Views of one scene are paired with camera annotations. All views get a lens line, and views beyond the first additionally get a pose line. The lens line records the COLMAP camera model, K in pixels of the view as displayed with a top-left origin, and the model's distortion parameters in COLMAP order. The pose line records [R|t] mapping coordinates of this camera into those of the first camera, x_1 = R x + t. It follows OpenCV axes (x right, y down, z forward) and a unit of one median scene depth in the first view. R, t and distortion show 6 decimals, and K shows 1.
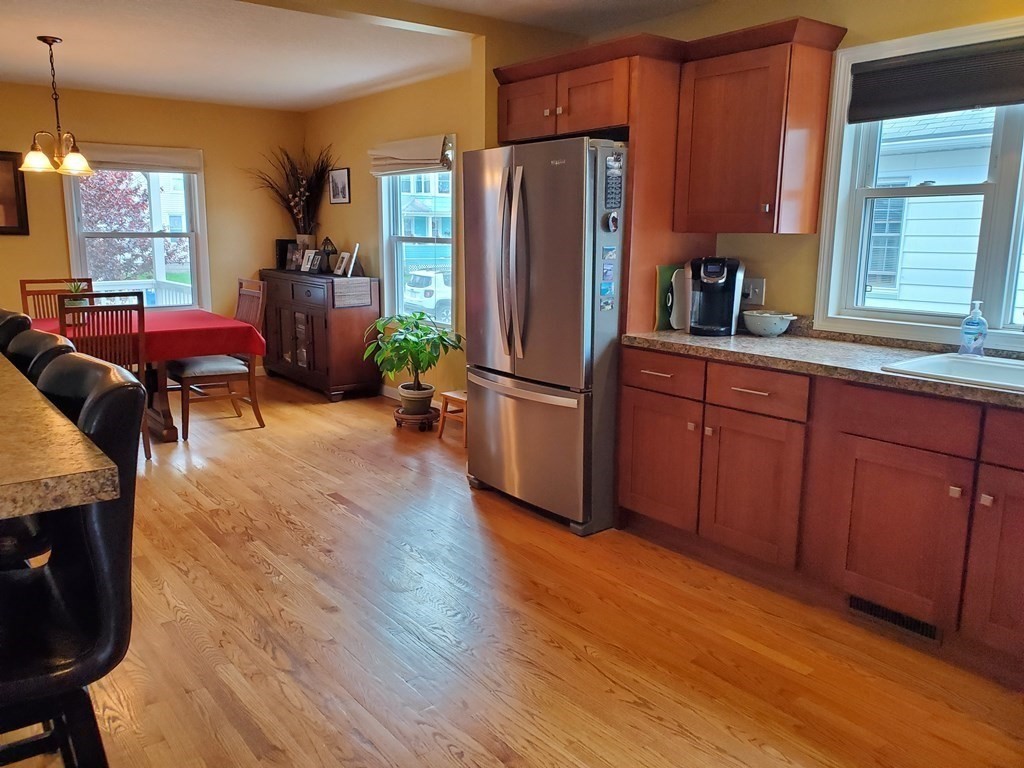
lens RADIAL K [[787.9, 0, 468.4], [0, 787.9, 366.3], [0, 0, 1]] dist [0.032105, -0.002345]
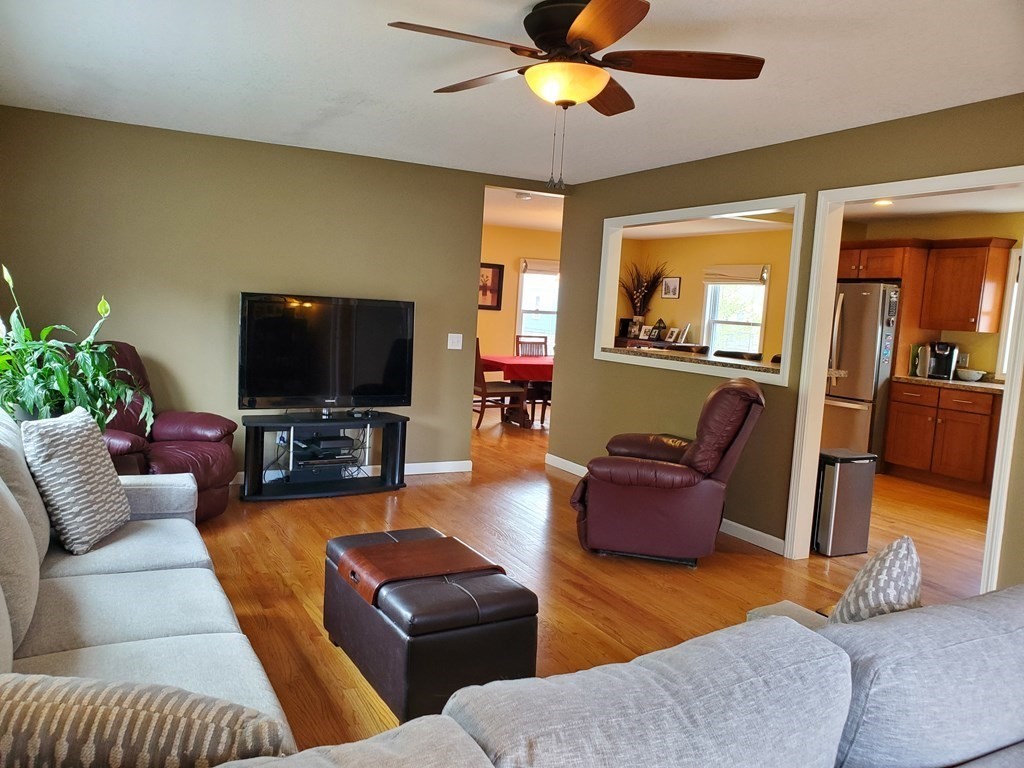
lens RADIAL K [[750.1, 0, 482.2], [0, 750.1, 385.5], [0, 0, 1]] dist [0.020165, 0.004025]
pose [[0.980964, 0.065418, -0.182838, -0.501109], [-0.077268, 0.995295, -0.058452, 0.184629], [0.178154, 0.071466, 0.981404, -1.145719]]
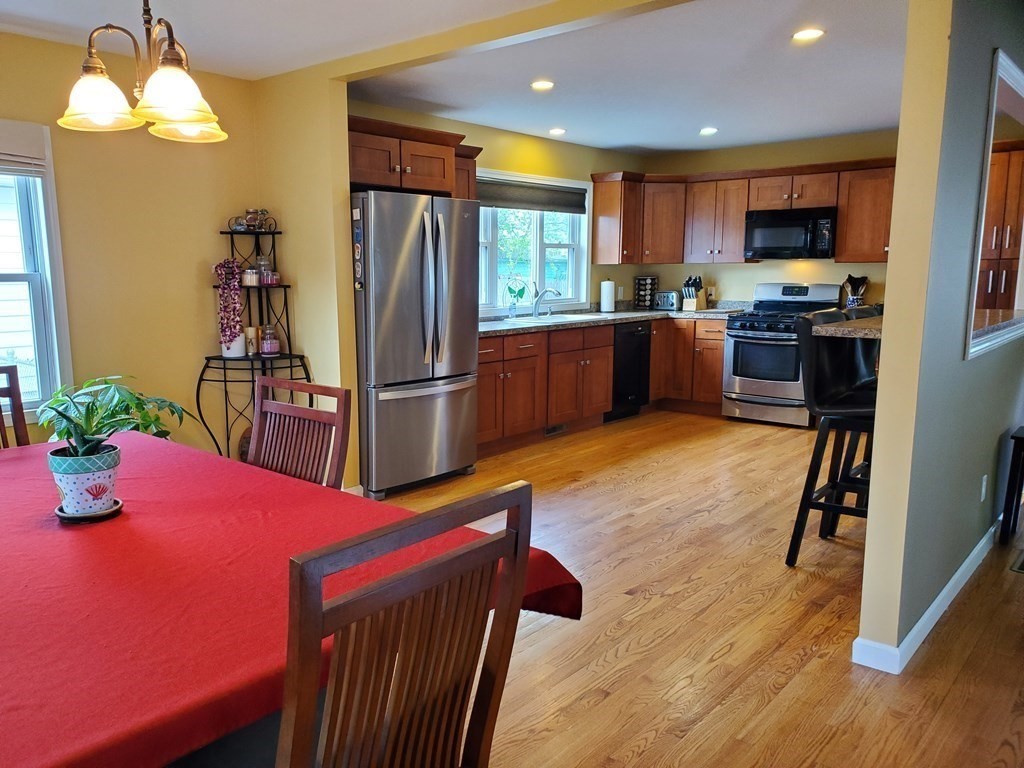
lens RADIAL K [[793.8, 0, 483.7], [0, 793.8, 387.1], [0, 0, 1]] dist [0.014706, -0.007306]
pose [[-0.207143, -0.154351, 0.966058, -1.301136], [0.169112, 0.966961, 0.190757, -0.220993], [-0.963583, 0.202886, -0.174197, 1.263547]]
